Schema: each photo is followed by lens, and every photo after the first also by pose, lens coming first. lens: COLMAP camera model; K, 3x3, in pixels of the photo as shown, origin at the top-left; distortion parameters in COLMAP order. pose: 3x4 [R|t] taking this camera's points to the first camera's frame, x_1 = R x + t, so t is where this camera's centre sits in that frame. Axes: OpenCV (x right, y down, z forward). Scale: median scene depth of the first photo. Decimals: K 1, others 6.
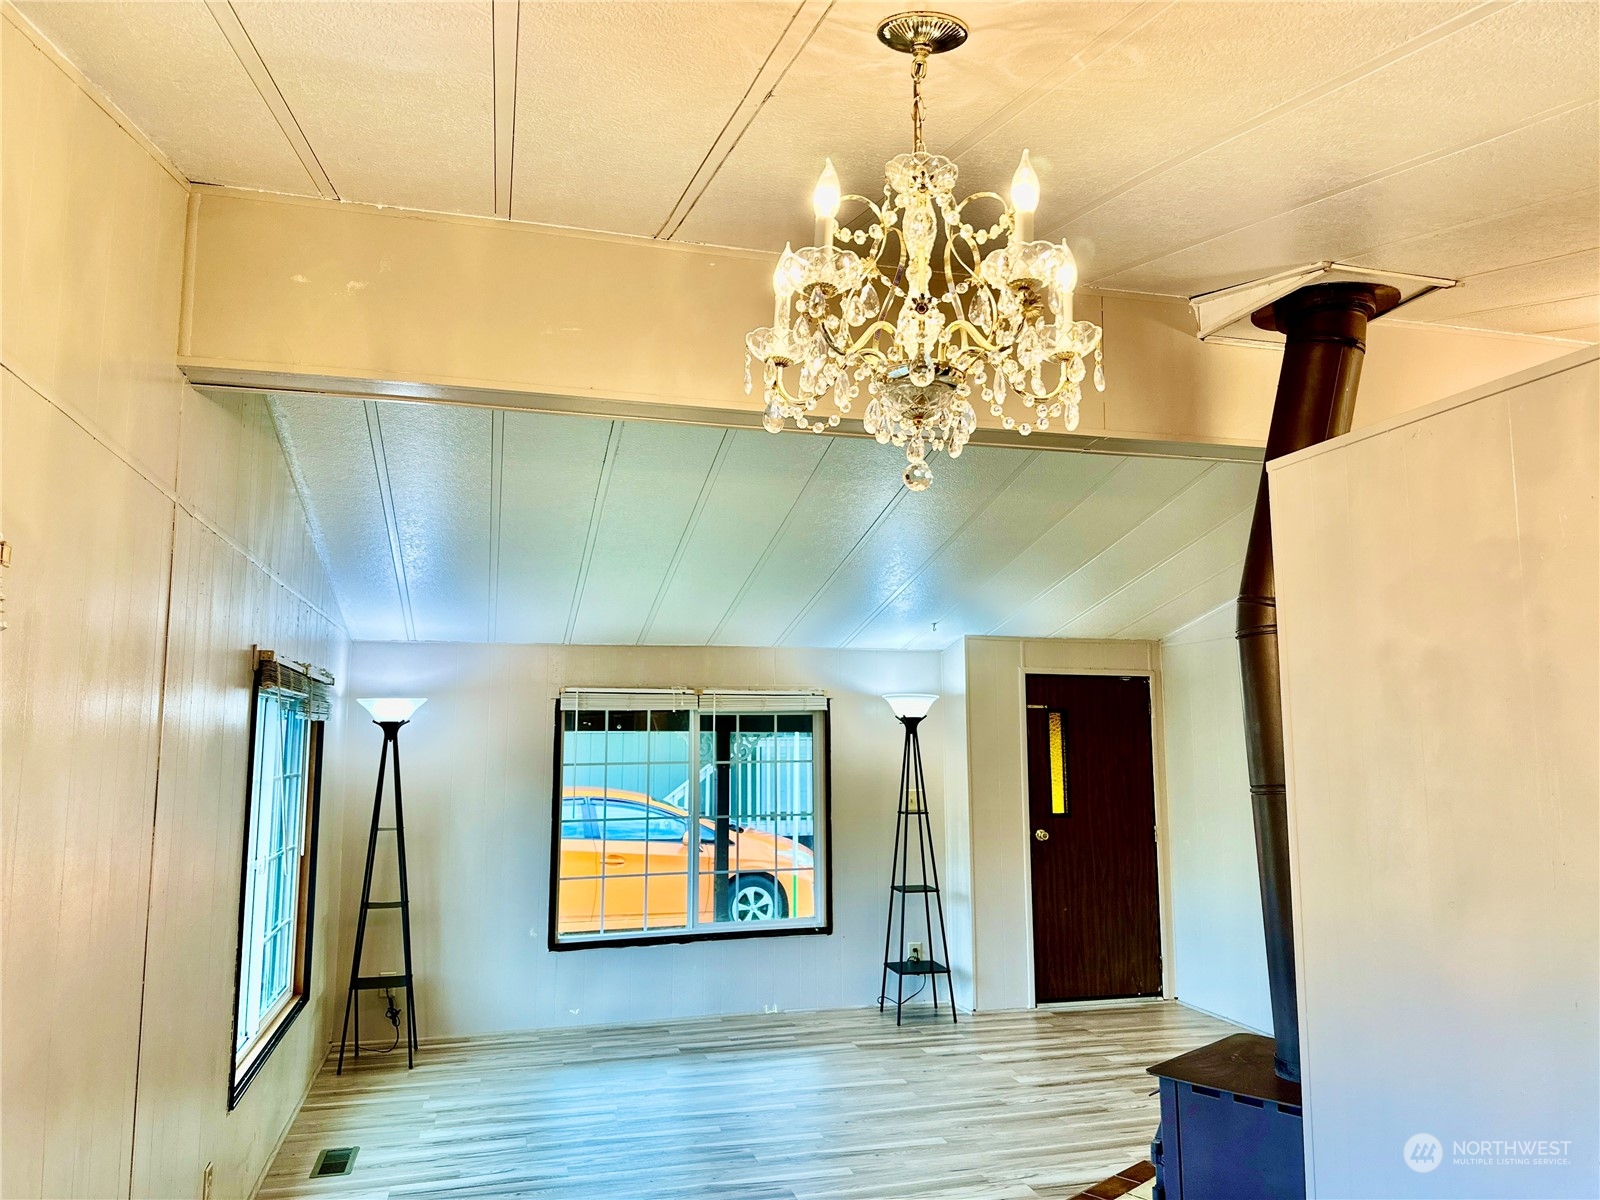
lens RADIAL K [[1103.9, 0, 798.8], [0, 1103.9, 576.2], [0, 0, 1]] dist [0.082478, -0.115227]
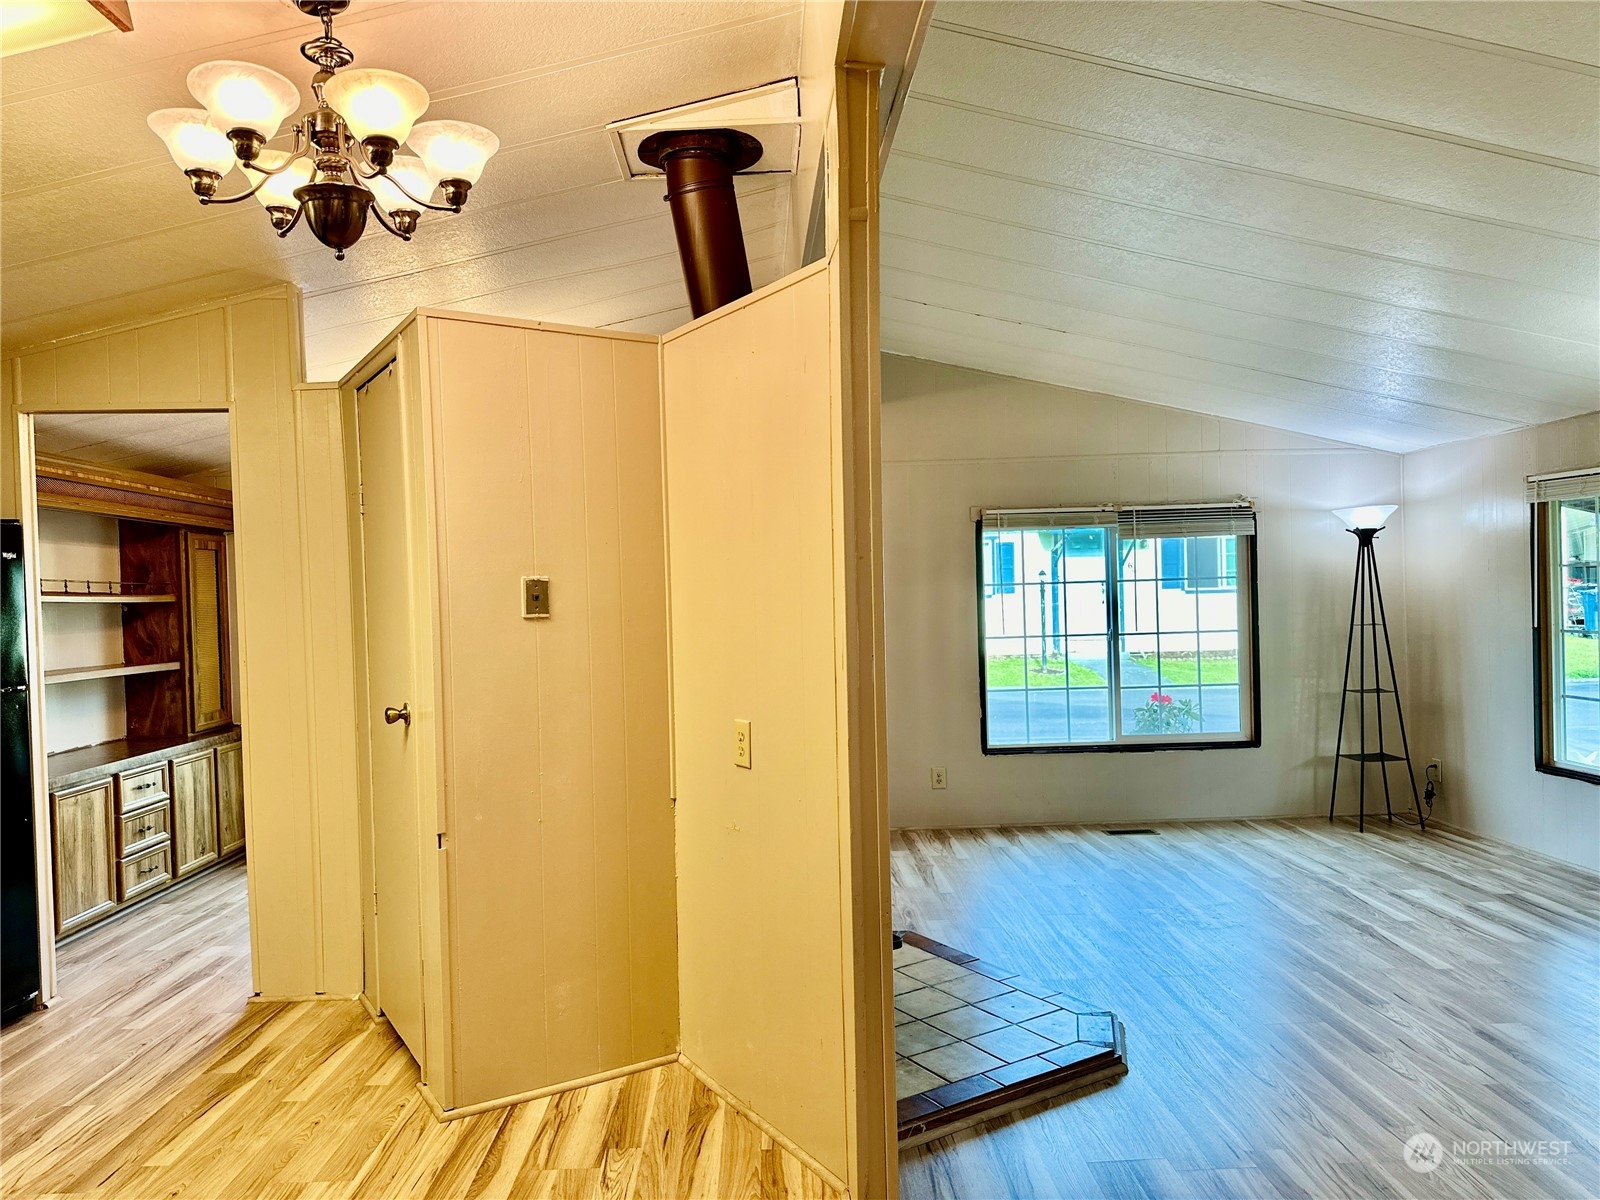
lens RADIAL K [[1142.8, 0, 797.8], [0, 1142.8, 606.5], [0, 0, 1]] dist [0.010371, -0.007716]
pose [[-0.239241, 0.021394, -0.970724, 0.987063], [0.182559, 0.982918, -0.023331, 0.145287], [0.953643, -0.182796, -0.239060, 0.825877]]
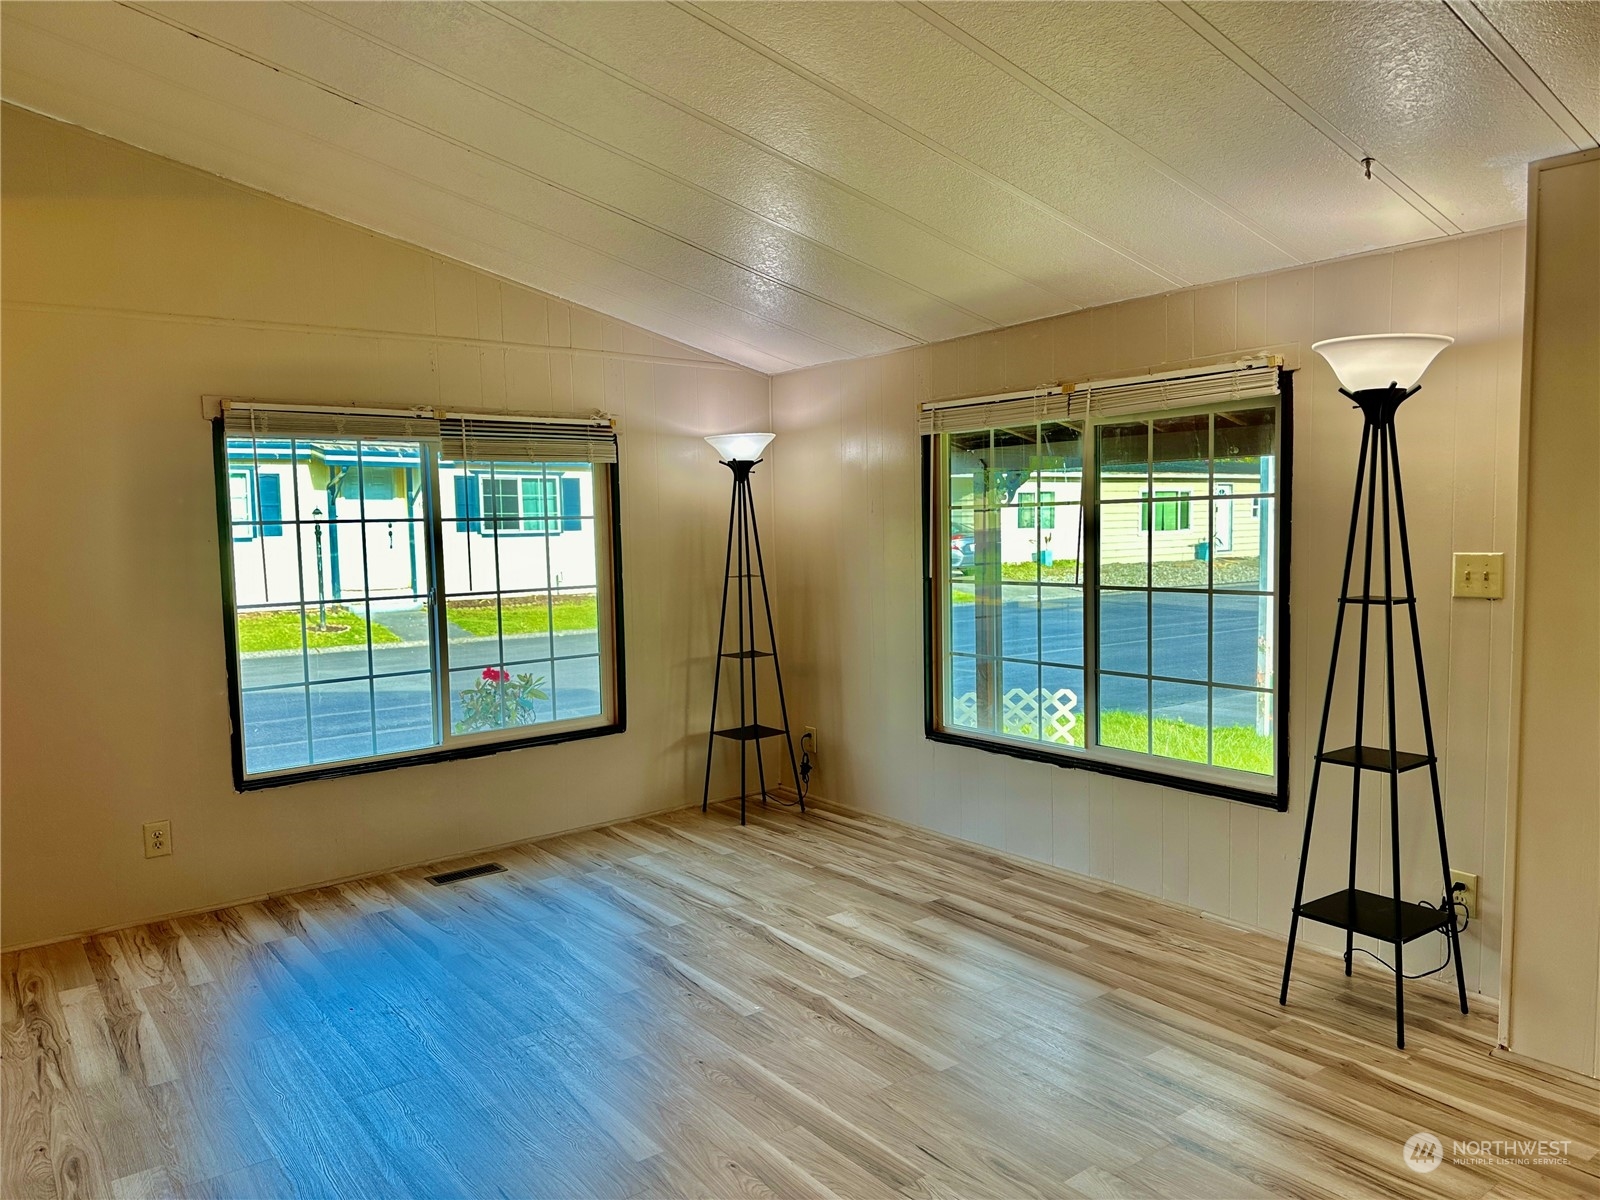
lens RADIAL K [[1119.3, 0, 800.0], [0, 1119.3, 600.0], [0, 0, 1]] dist [0.044886, -0.035473]
pose [[0.365939, 0.064640, -0.928391, 0.583621], [0.170938, 0.975944, 0.135329, 0.141100], [0.914805, -0.208220, 0.346086, 0.805338]]
